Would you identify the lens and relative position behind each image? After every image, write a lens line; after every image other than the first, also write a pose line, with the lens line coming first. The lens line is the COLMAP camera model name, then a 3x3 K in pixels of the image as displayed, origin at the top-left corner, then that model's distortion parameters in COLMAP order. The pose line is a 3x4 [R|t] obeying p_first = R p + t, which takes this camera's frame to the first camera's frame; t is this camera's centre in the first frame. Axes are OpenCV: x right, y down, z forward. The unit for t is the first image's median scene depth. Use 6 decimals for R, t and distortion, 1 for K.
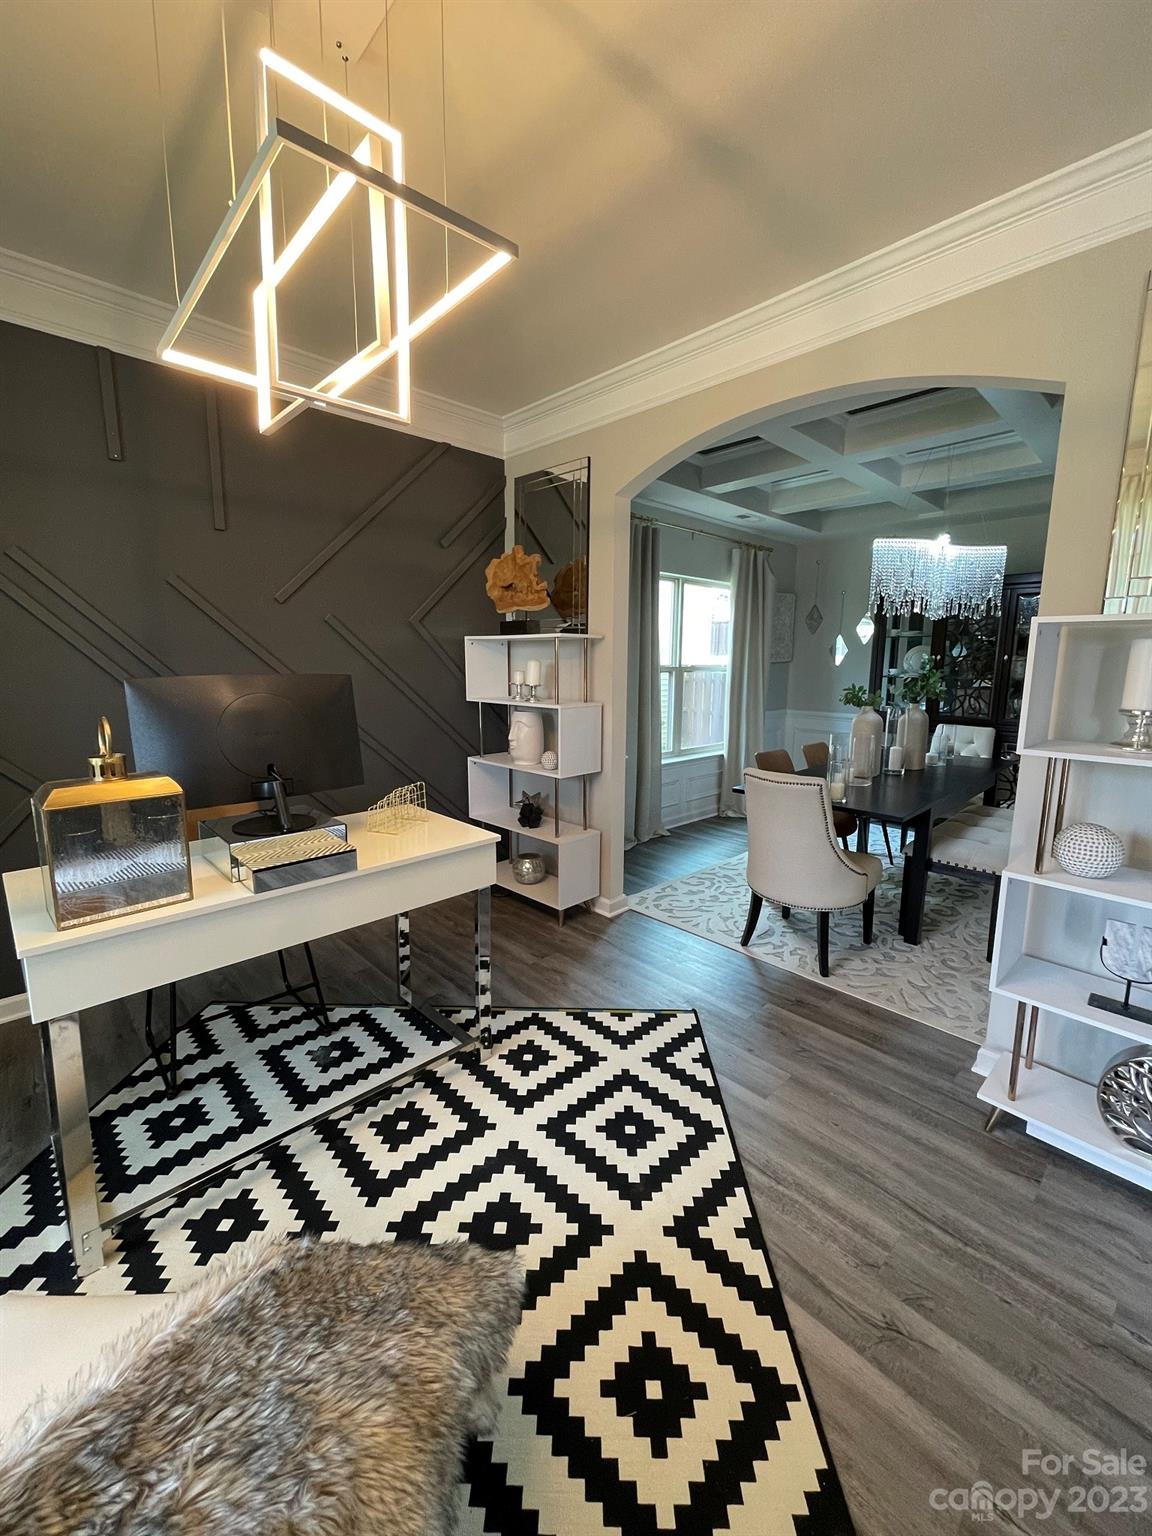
lens RADIAL K [[618.7, 0, 579.4], [0, 618.7, 759.5], [0, 0, 1]] dist [-0.001977, 0.000057]
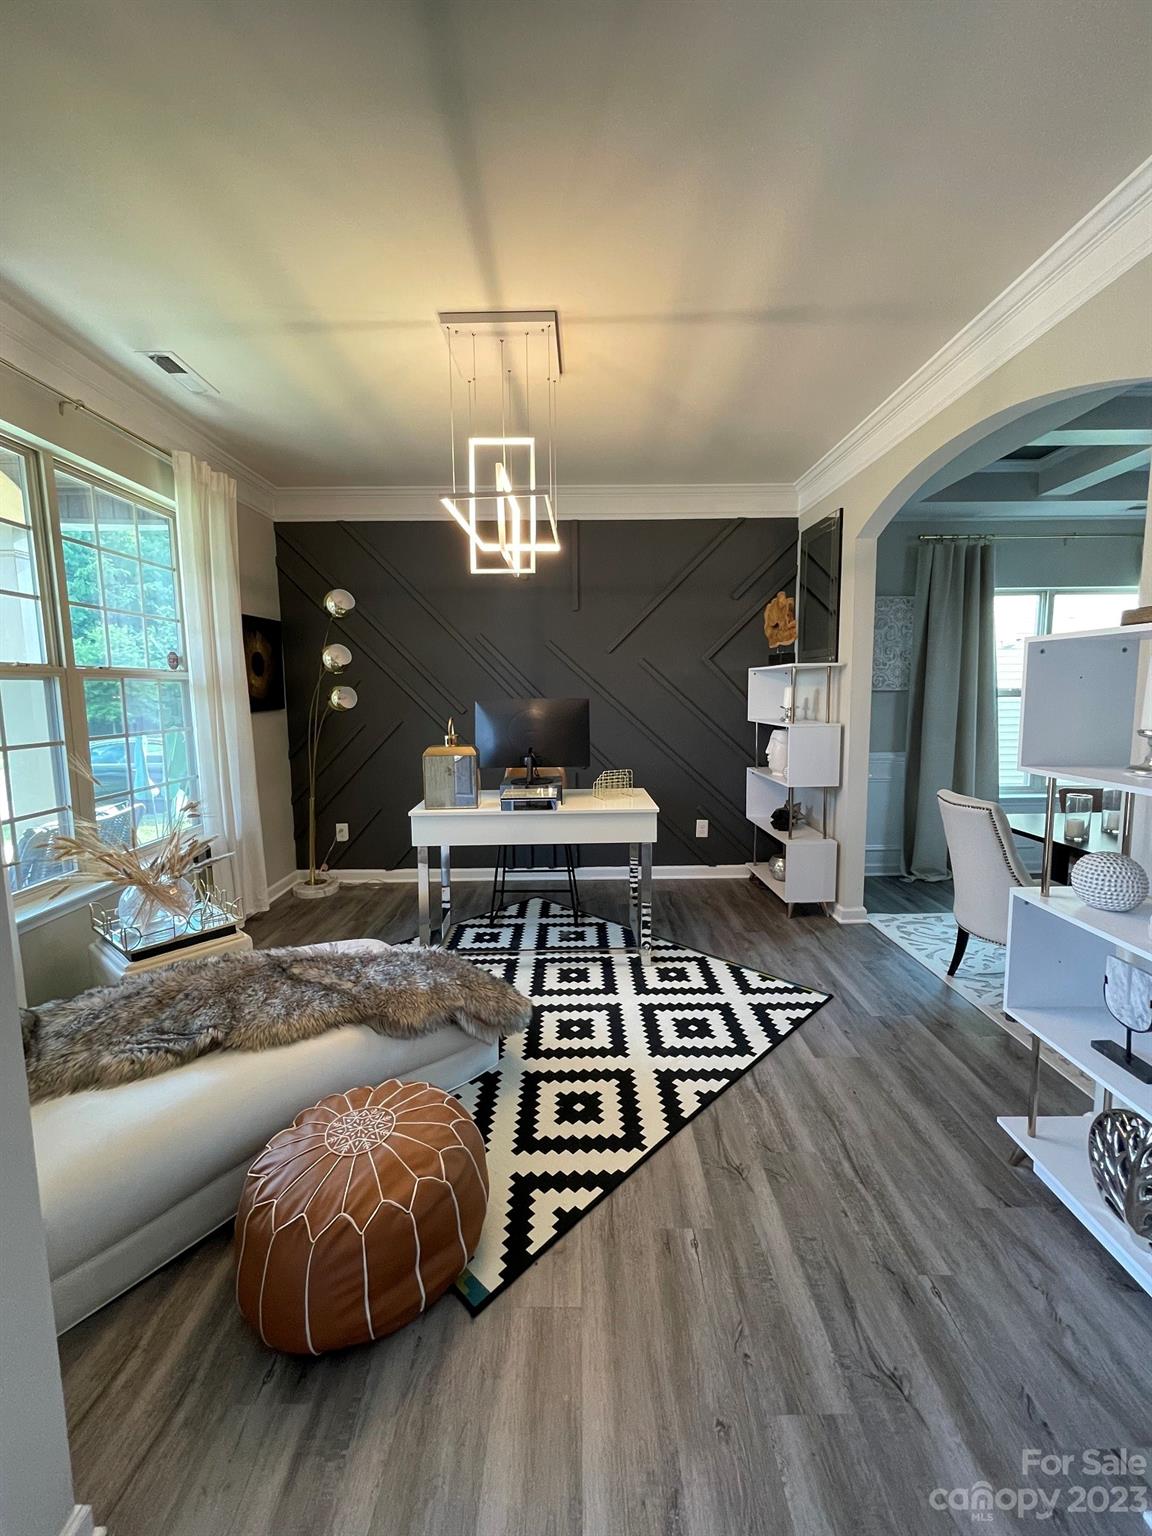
lens RADIAL K [[618.7, 0, 579.4], [0, 618.7, 759.5], [0, 0, 1]] dist [-0.001977, 0.000057]
pose [[0.727544, 0.061932, -0.683260, 0.660787], [-0.092895, 0.995638, -0.008669, 0.036076], [0.679743, 0.069779, 0.730123, -0.174026]]
